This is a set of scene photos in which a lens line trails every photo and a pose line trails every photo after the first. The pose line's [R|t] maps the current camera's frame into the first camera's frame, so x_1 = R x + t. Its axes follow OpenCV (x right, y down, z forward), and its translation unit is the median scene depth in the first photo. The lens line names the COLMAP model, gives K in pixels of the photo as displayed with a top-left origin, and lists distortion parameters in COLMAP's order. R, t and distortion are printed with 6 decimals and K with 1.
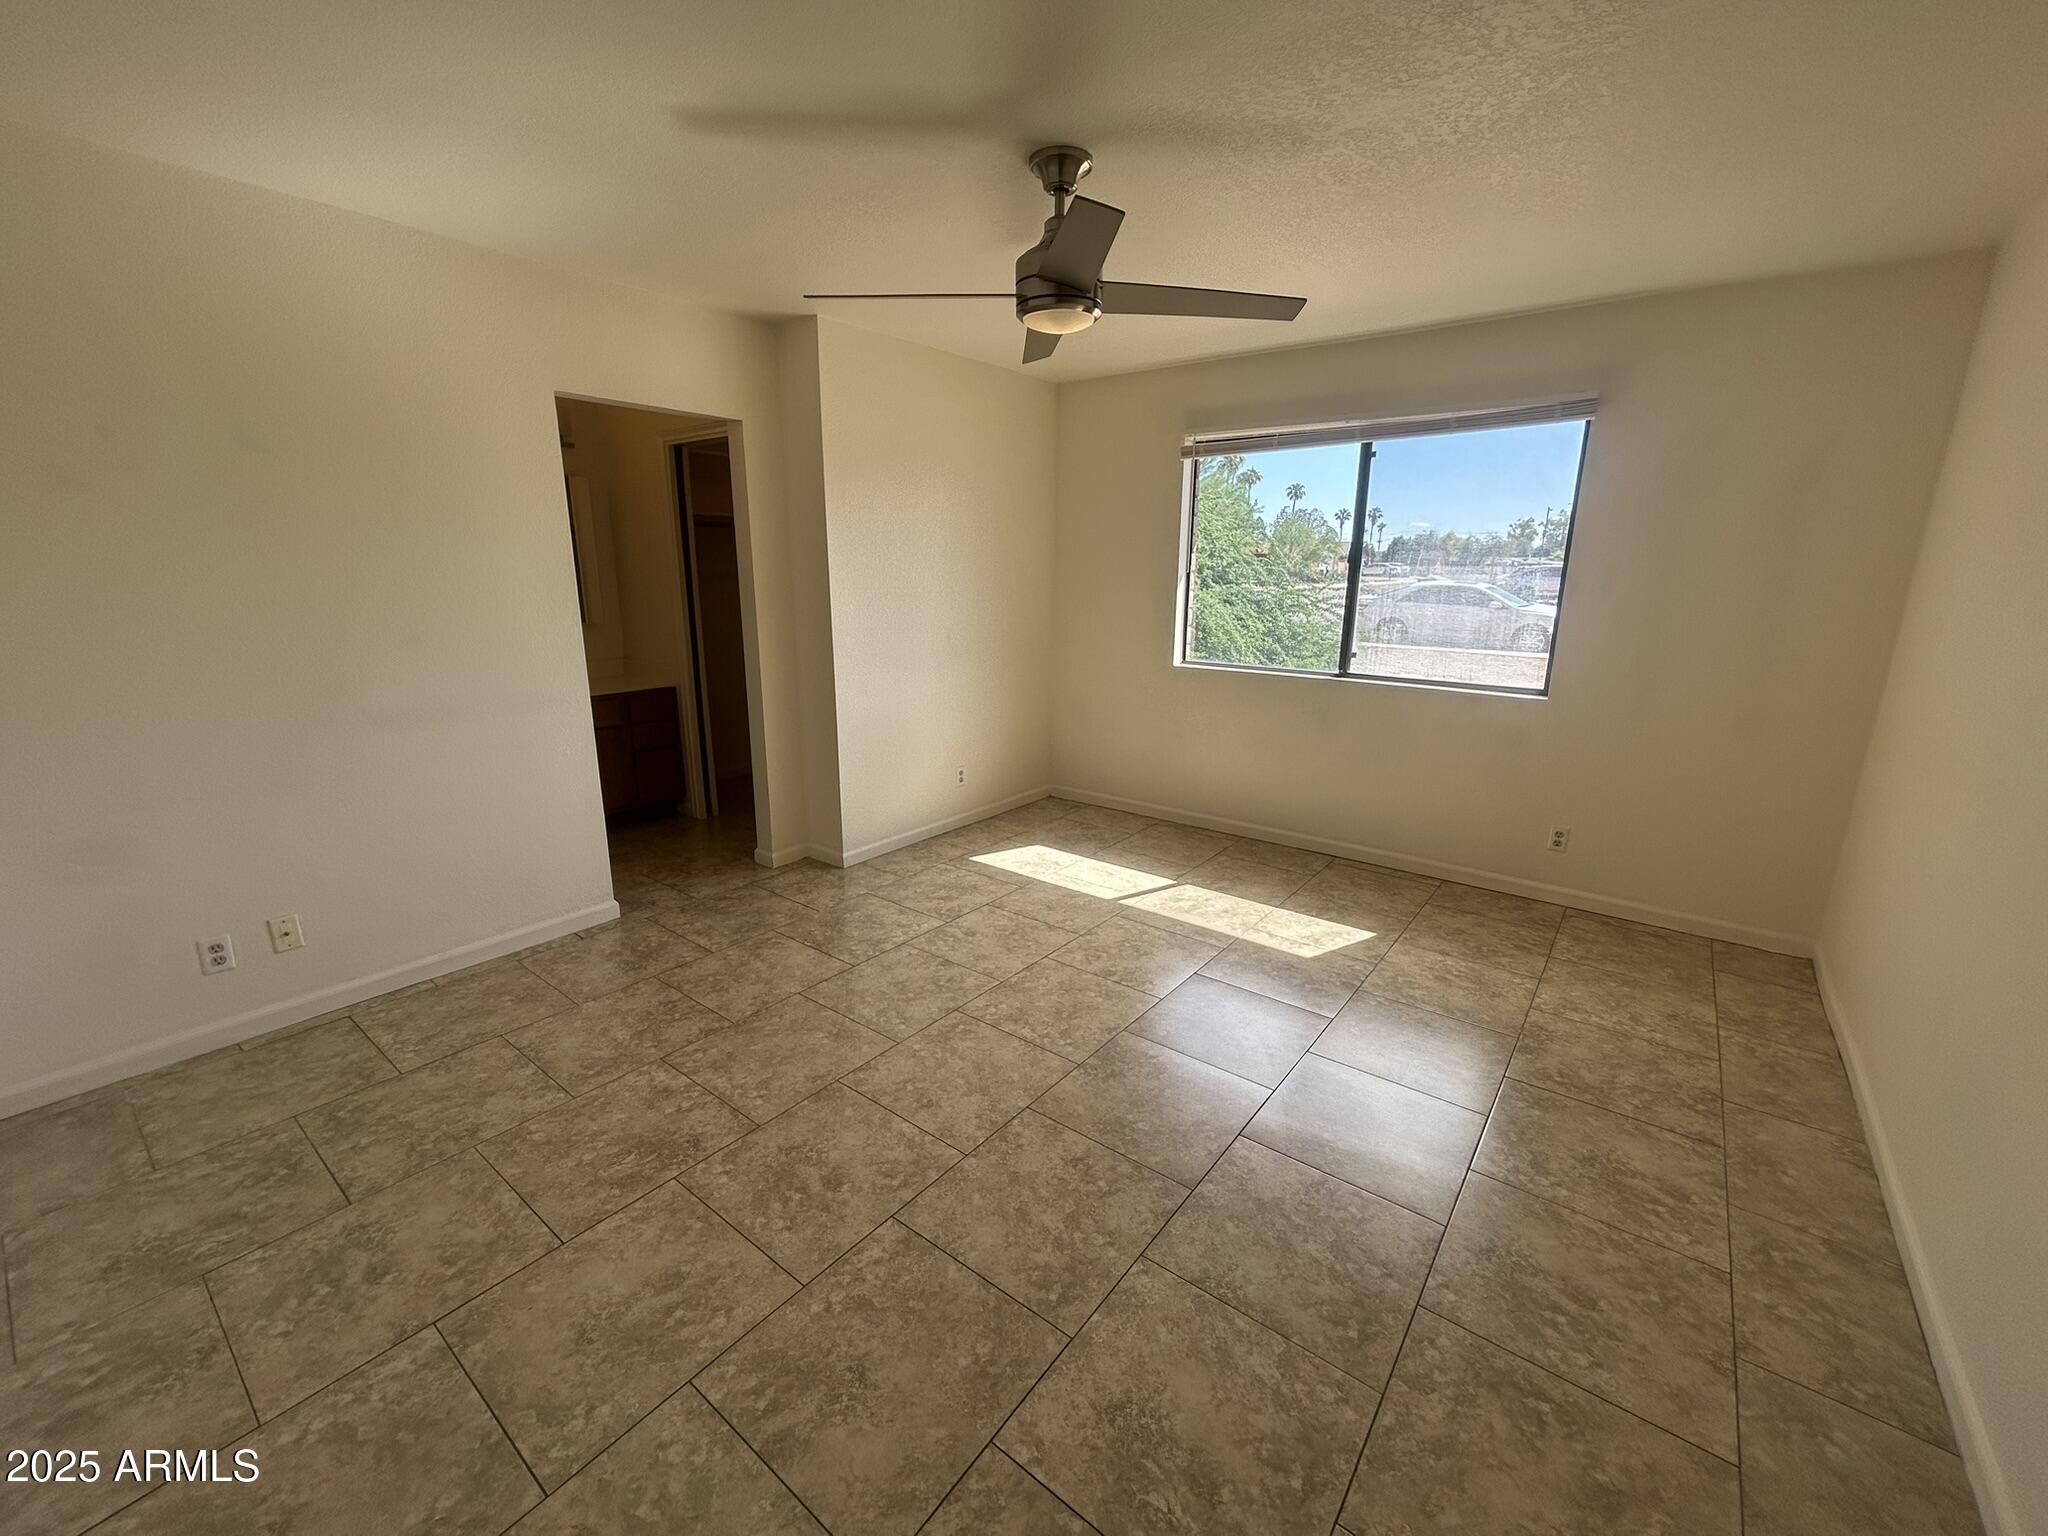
lens RADIAL K [[833.7, 0, 1023.8], [0, 833.7, 768.9], [0, 0, 1]] dist [-0.000919, 0.000912]
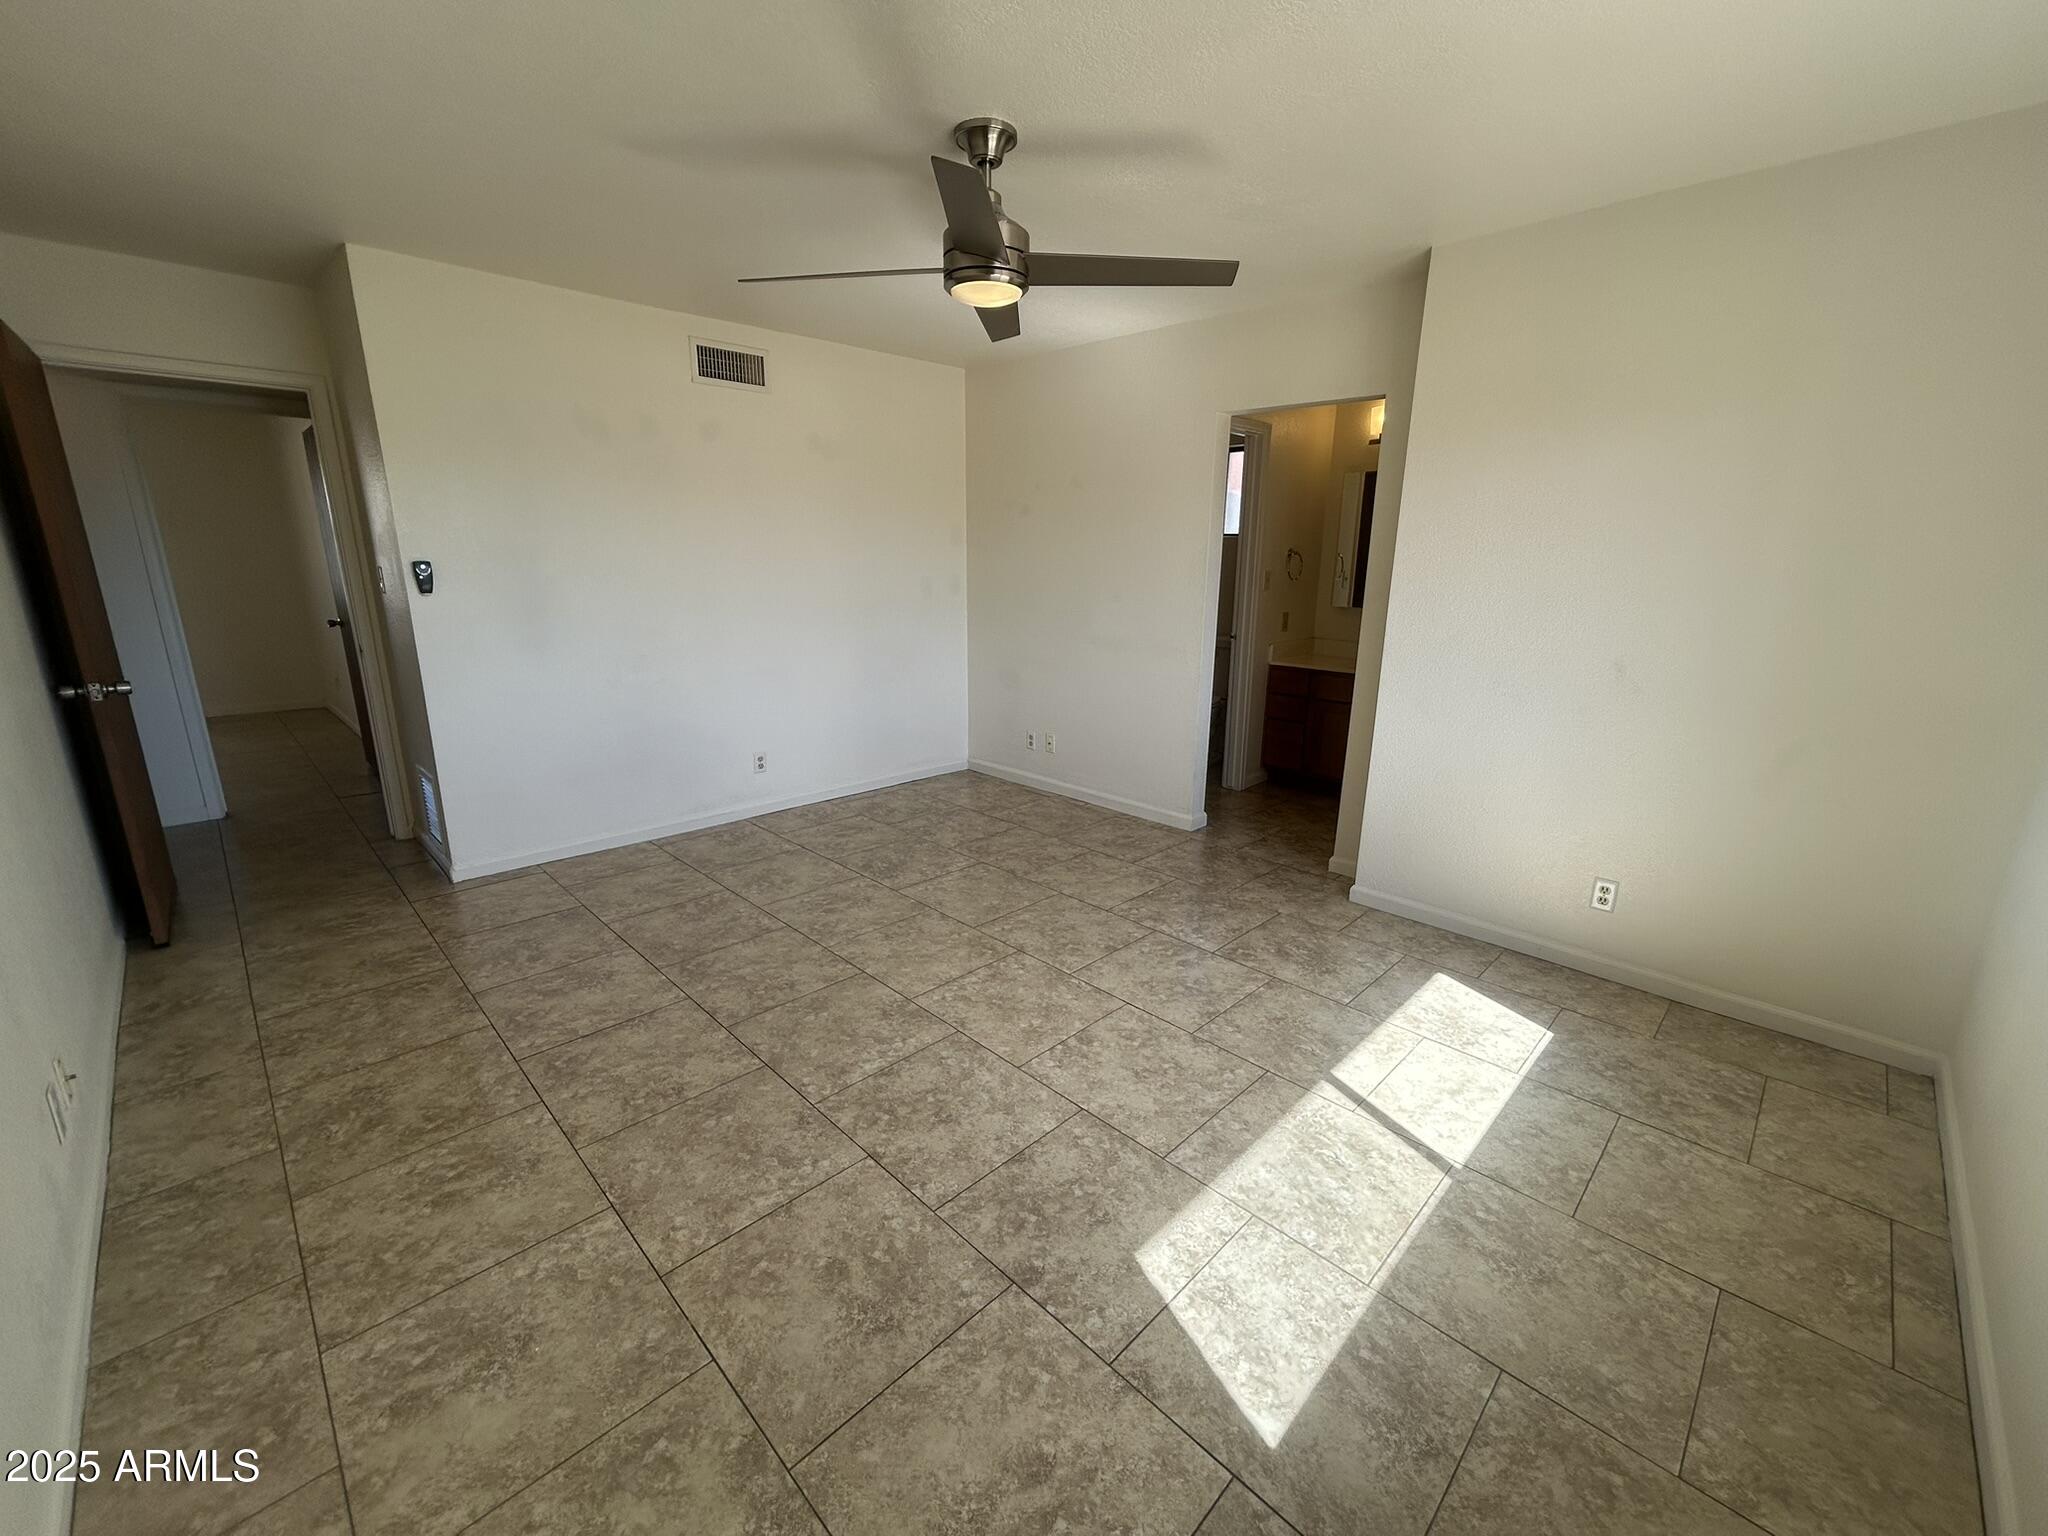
lens RADIAL K [[833.7, 0, 1025.3], [0, 833.7, 765.7], [0, 0, 1]] dist [-0.000919, 0.000912]
pose [[-0.123277, 0.237762, -0.963469, 0.958881], [-0.249522, 0.932256, 0.261986, -0.236722], [0.960490, 0.272703, -0.055599, 1.051243]]
